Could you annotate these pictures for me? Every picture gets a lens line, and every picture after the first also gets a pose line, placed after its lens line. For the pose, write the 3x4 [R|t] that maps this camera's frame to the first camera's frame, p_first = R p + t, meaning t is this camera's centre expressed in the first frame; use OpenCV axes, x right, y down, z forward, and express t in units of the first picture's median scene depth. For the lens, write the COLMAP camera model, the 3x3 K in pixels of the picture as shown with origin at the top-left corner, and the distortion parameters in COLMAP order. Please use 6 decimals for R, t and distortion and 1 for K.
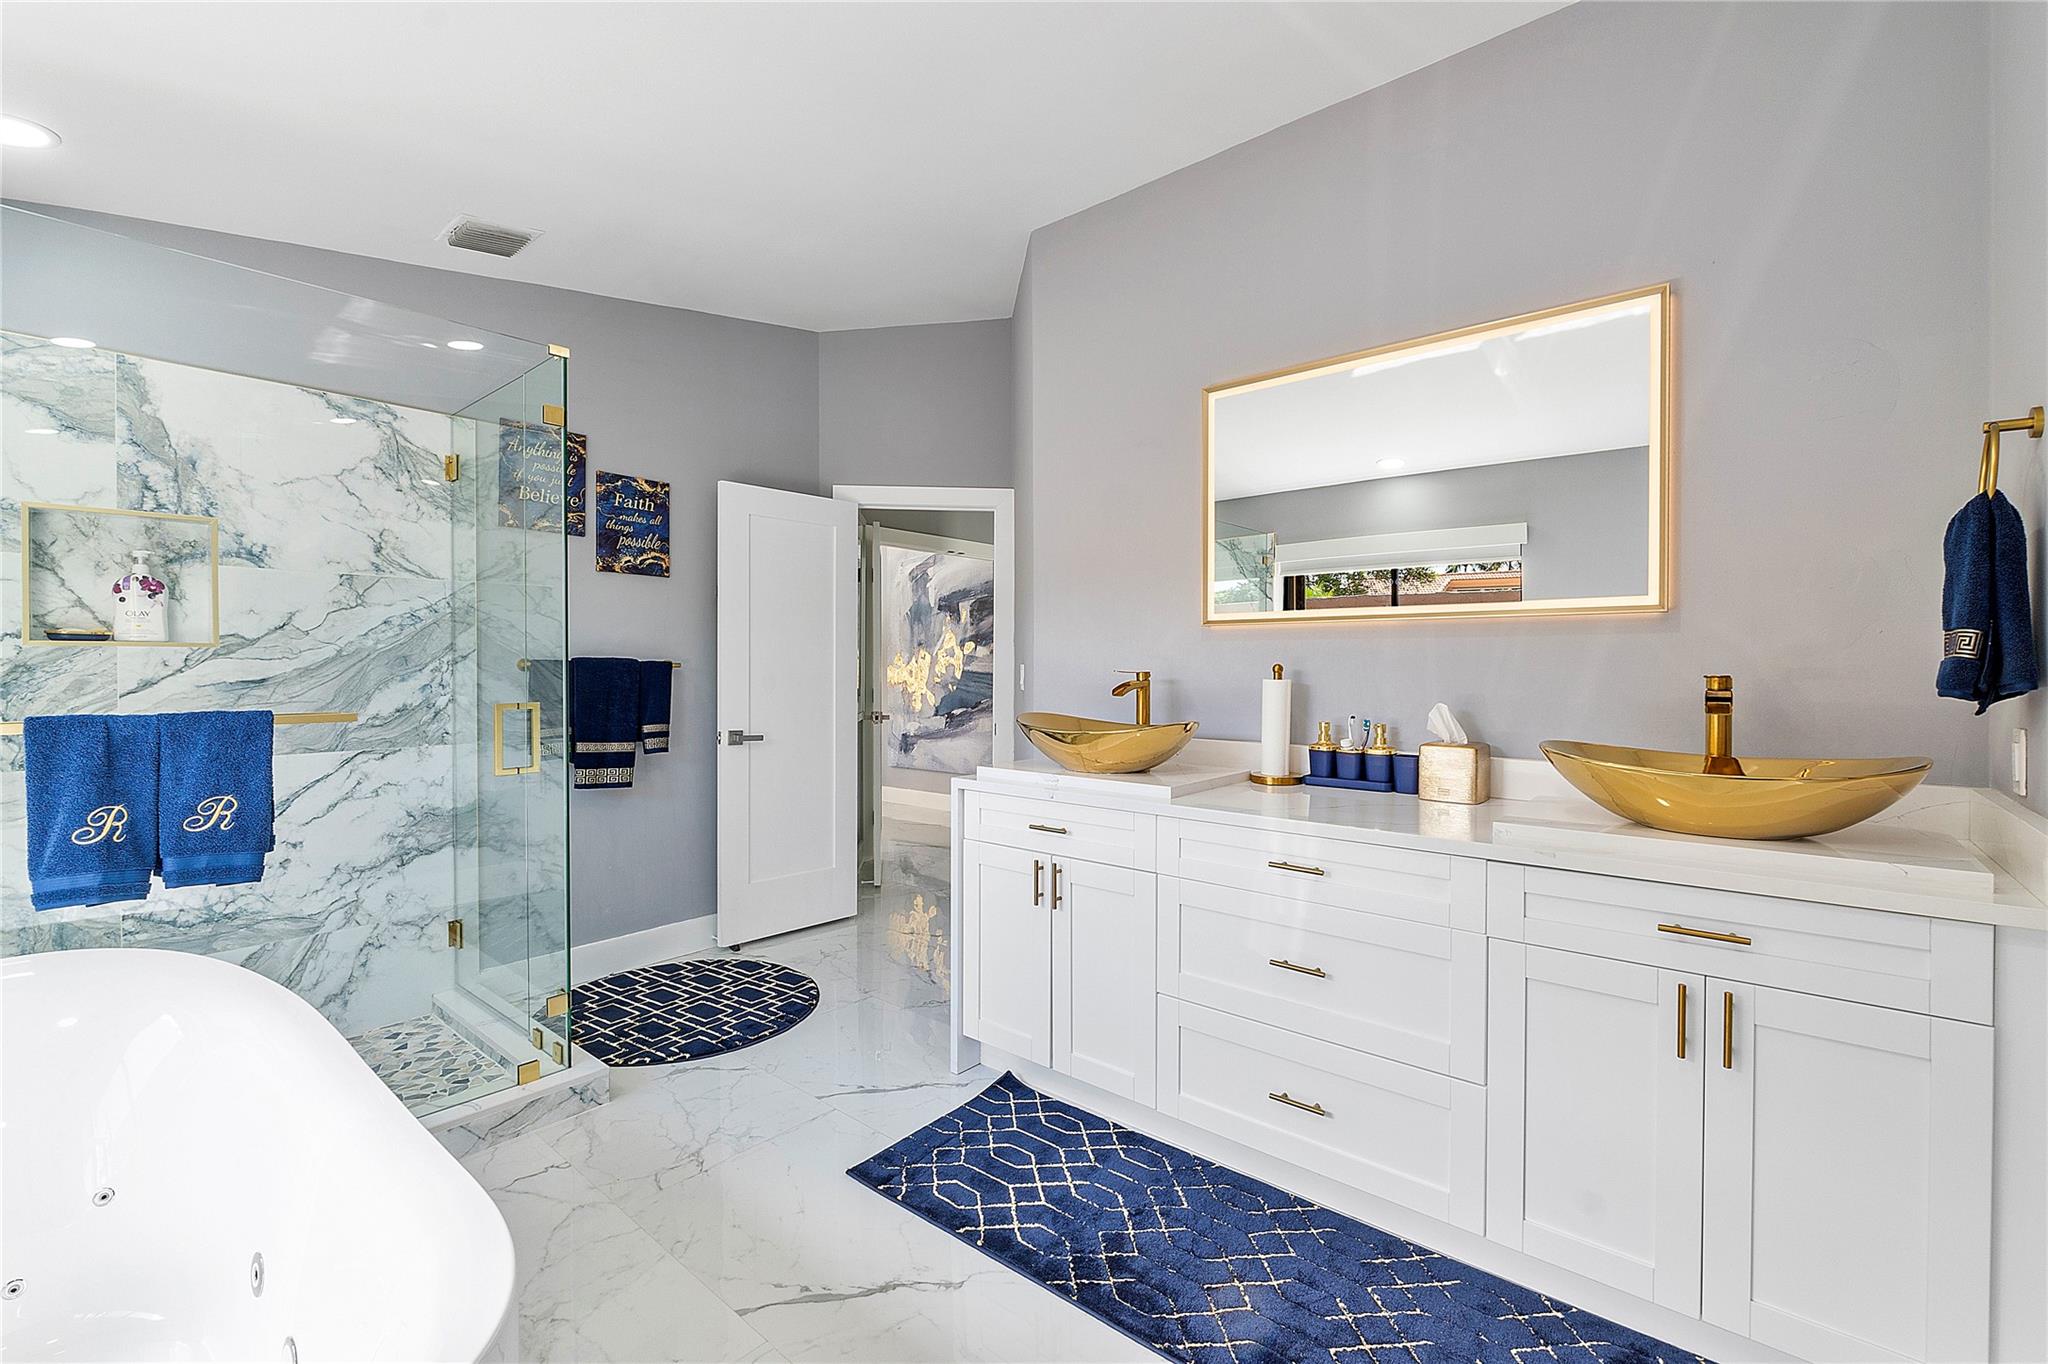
lens RADIAL K [[873.6, 0, 1033.9], [0, 873.6, 676.6], [0, 0, 1]] dist [-0.002171, -0.000147]
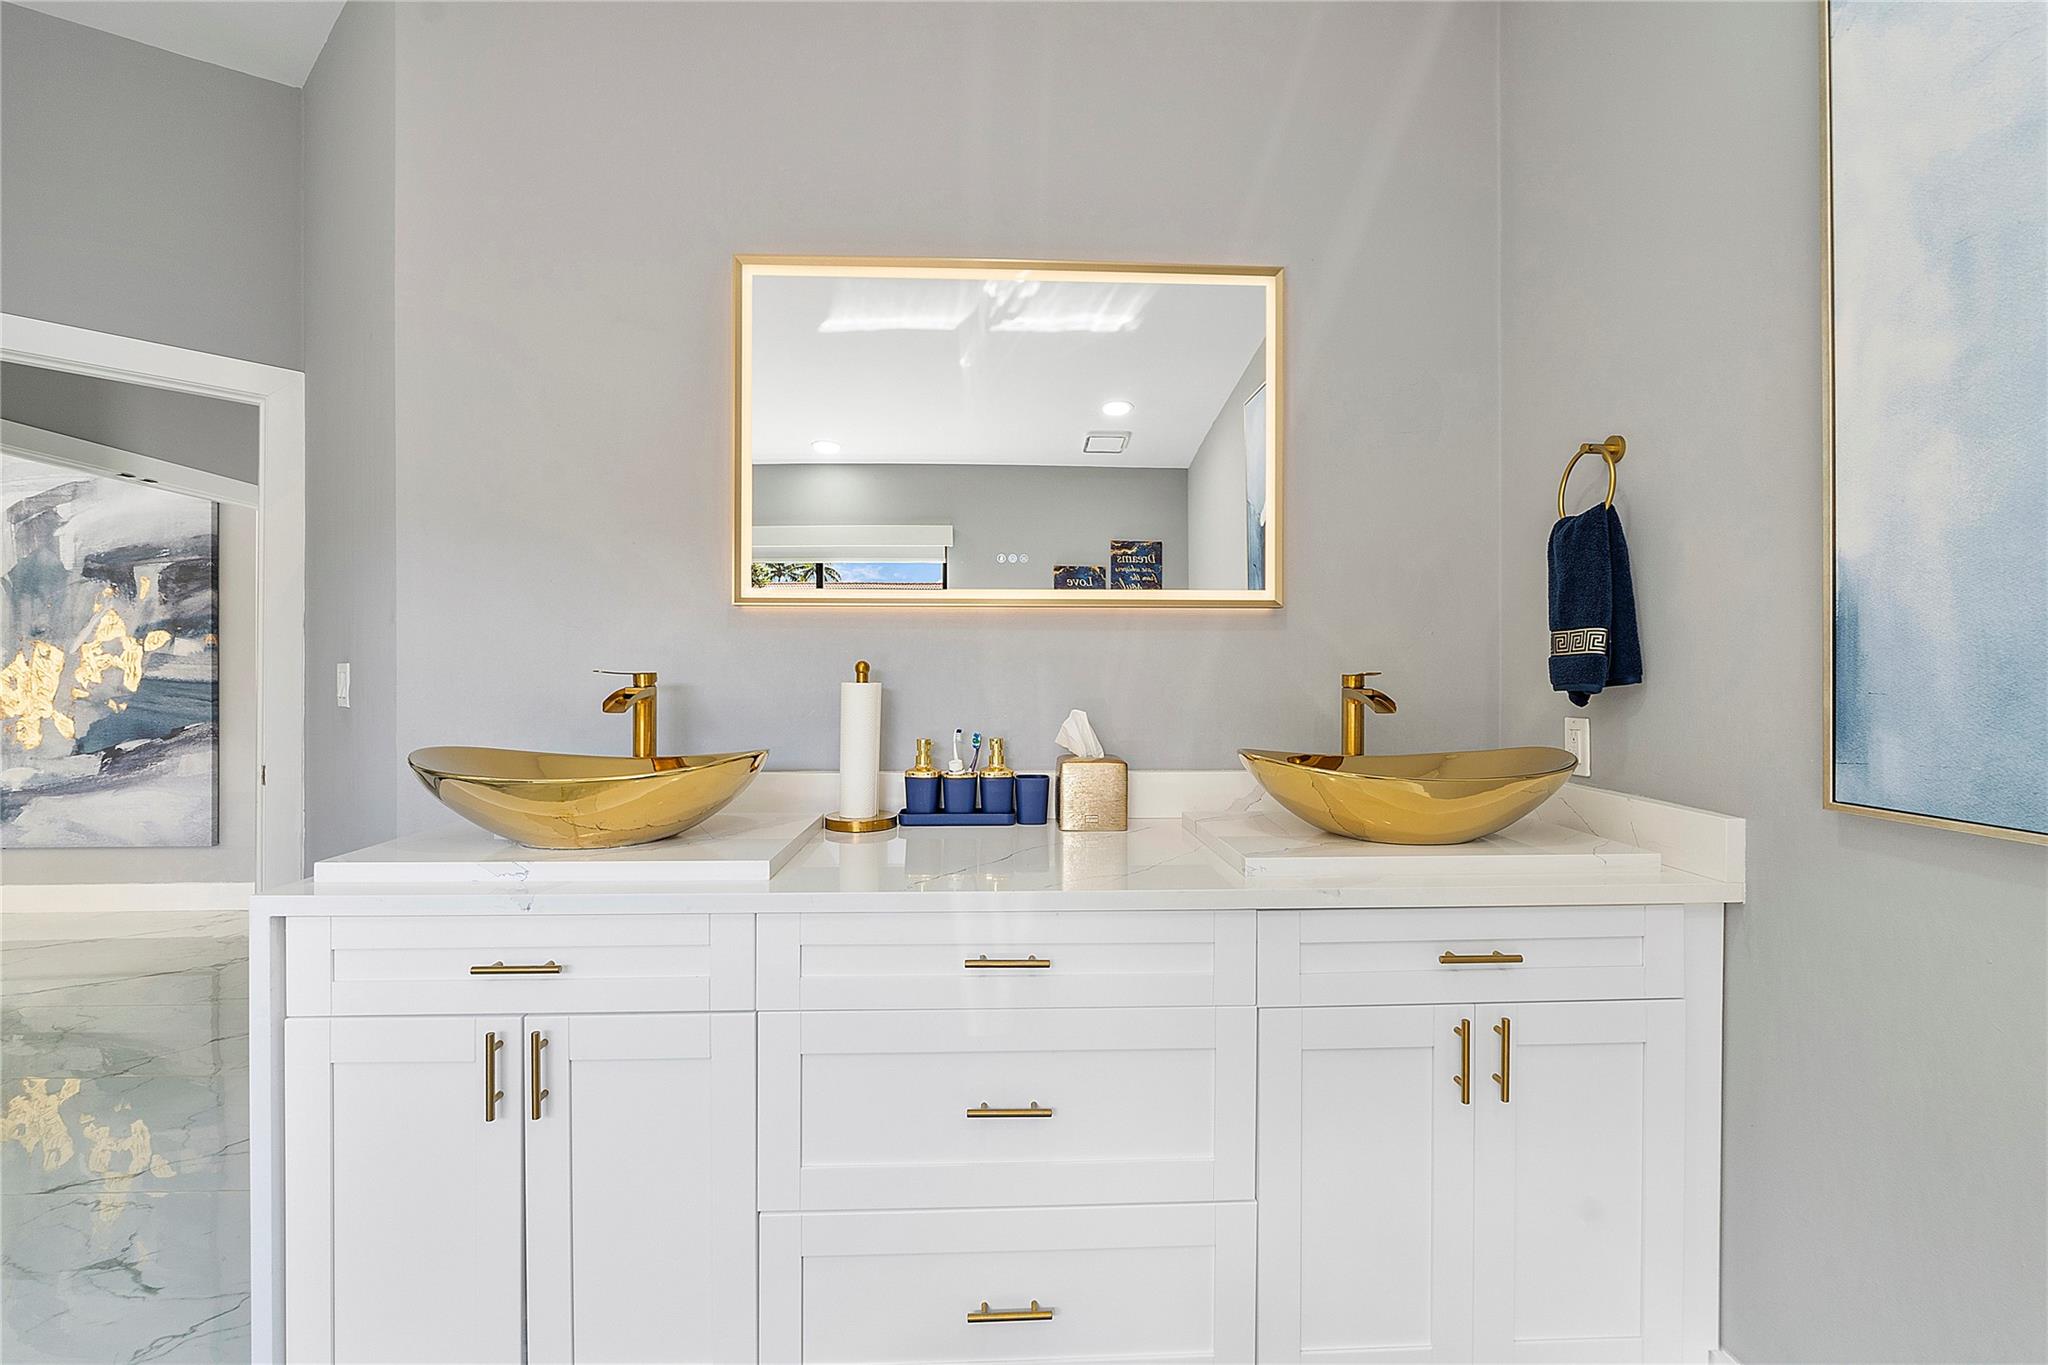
lens RADIAL K [[886.3, 0, 1032.8], [0, 886.3, 673.7], [0, 0, 1]] dist [-0.004254, -0.000417]
pose [[0.739459, -0.001997, 0.673198, -0.097426], [0.009564, 0.999926, -0.007539, 0.002284], [-0.673133, 0.012013, 0.739424, 0.336199]]
